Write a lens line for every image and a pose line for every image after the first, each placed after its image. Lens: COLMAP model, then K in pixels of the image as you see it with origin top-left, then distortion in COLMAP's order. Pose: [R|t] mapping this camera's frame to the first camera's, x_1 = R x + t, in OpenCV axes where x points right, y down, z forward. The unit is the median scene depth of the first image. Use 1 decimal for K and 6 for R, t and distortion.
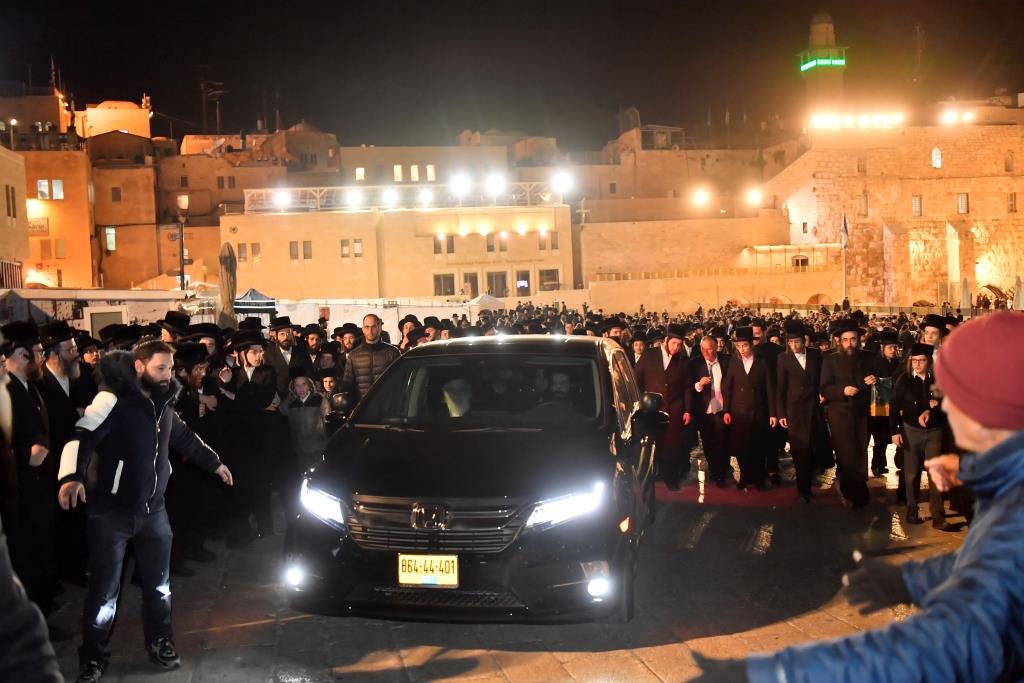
lens RADIAL K [[1028.0, 0, 512.0], [0, 1028.0, 341.5], [0, 0, 1]] dist [-0.146114, 0.211858]
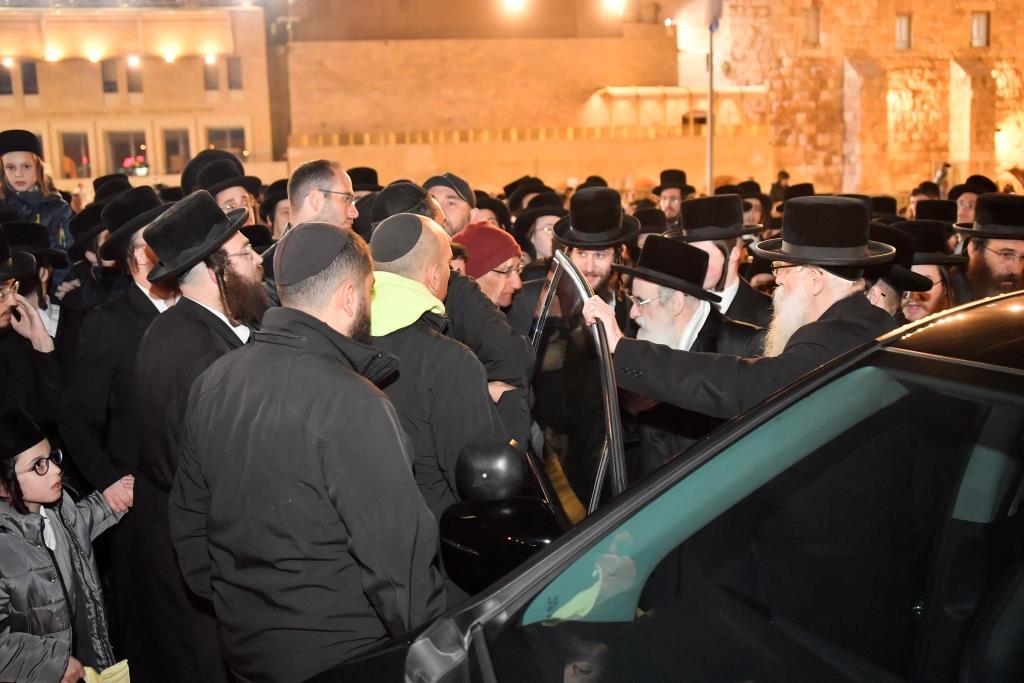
lens RADIAL K [[1028.0, 0, 512.0], [0, 1028.0, 341.5], [0, 0, 1]] dist [-0.146114, 0.211858]
pose [[0.999637, 0.005546, 0.026361, 0.159152], [-0.008266, 0.994523, 0.104191, -0.012543], [-0.025639, -0.104371, 0.994208, 0.404906]]
